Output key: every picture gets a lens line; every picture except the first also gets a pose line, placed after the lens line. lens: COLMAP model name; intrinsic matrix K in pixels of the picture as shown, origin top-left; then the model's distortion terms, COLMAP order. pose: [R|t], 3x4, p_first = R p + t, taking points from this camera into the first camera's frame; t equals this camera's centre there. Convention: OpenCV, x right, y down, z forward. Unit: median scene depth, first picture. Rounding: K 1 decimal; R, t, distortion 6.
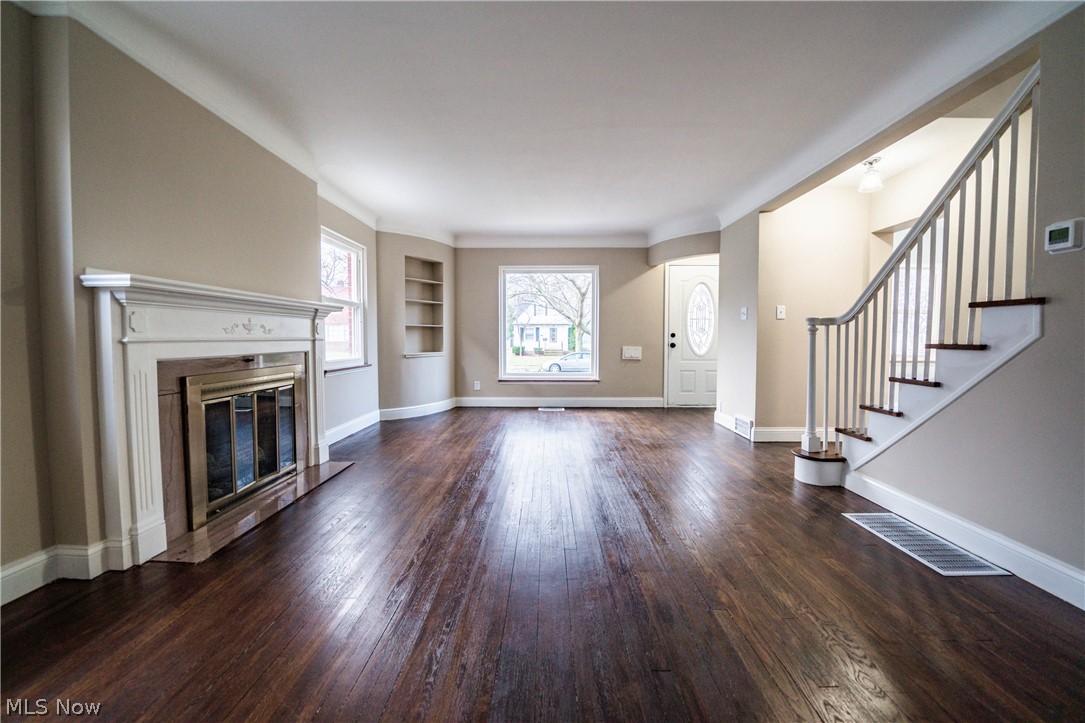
lens RADIAL K [[424.4, 0, 539.6], [0, 424.4, 357.3], [0, 0, 1]] dist [-0.022182, -0.000048]
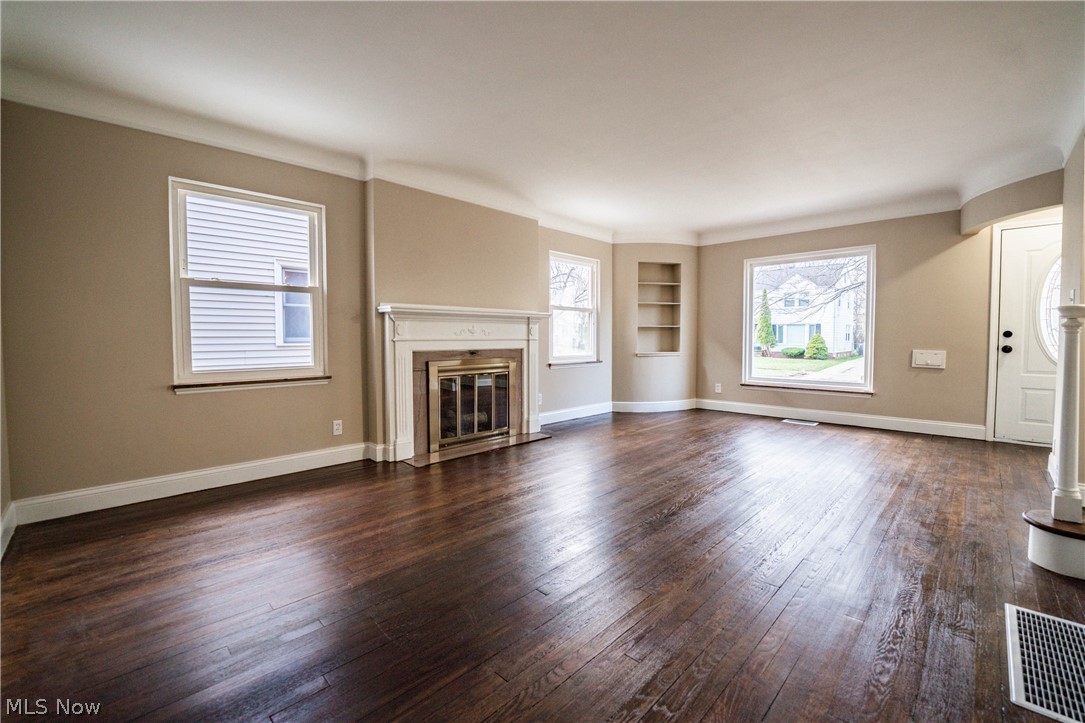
lens RADIAL K [[454.9, 0, 543.5], [0, 454.9, 357.4], [0, 0, 1]] dist [-0.026182, -0.000401]
pose [[0.722675, 0.027982, -0.690621, 0.328979], [-0.029710, 0.999514, 0.009408, -0.000229], [0.690549, 0.013719, 0.723156, -0.007030]]
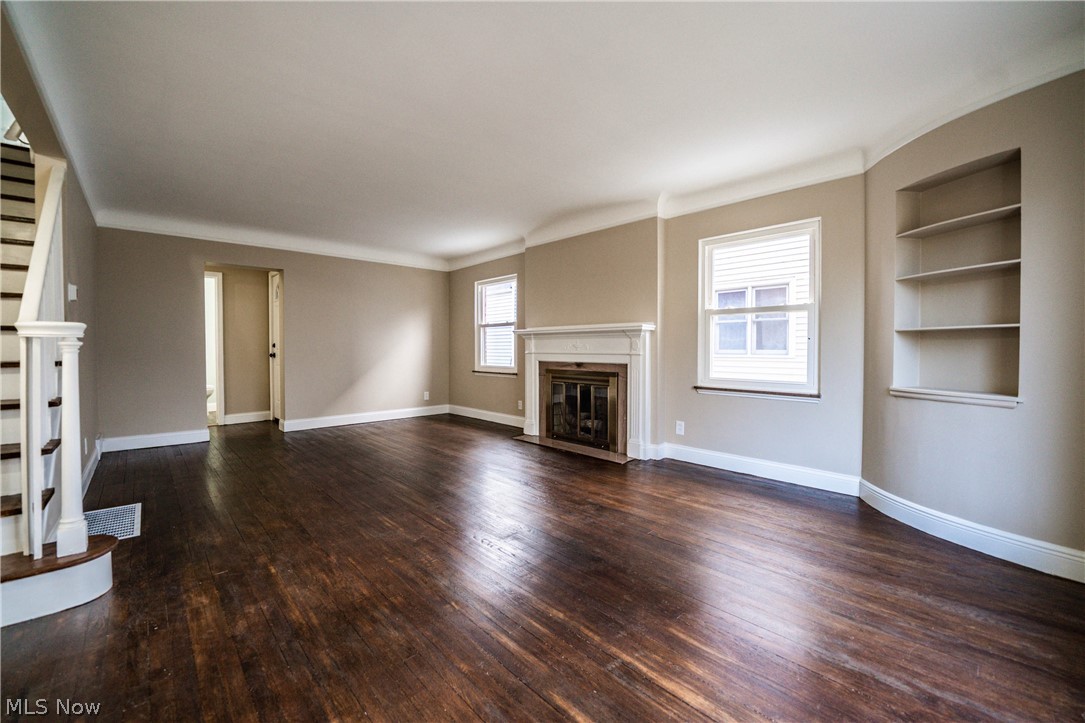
lens RADIAL K [[424.4, 0, 539.6], [0, 424.4, 357.3], [0, 0, 1]] dist [-0.022182, -0.000048]
pose [[-0.708186, 0.001665, -0.706024, 0.349607], [-0.042387, 0.998093, 0.044871, -0.051086], [0.704752, 0.061703, -0.706765, 1.113743]]
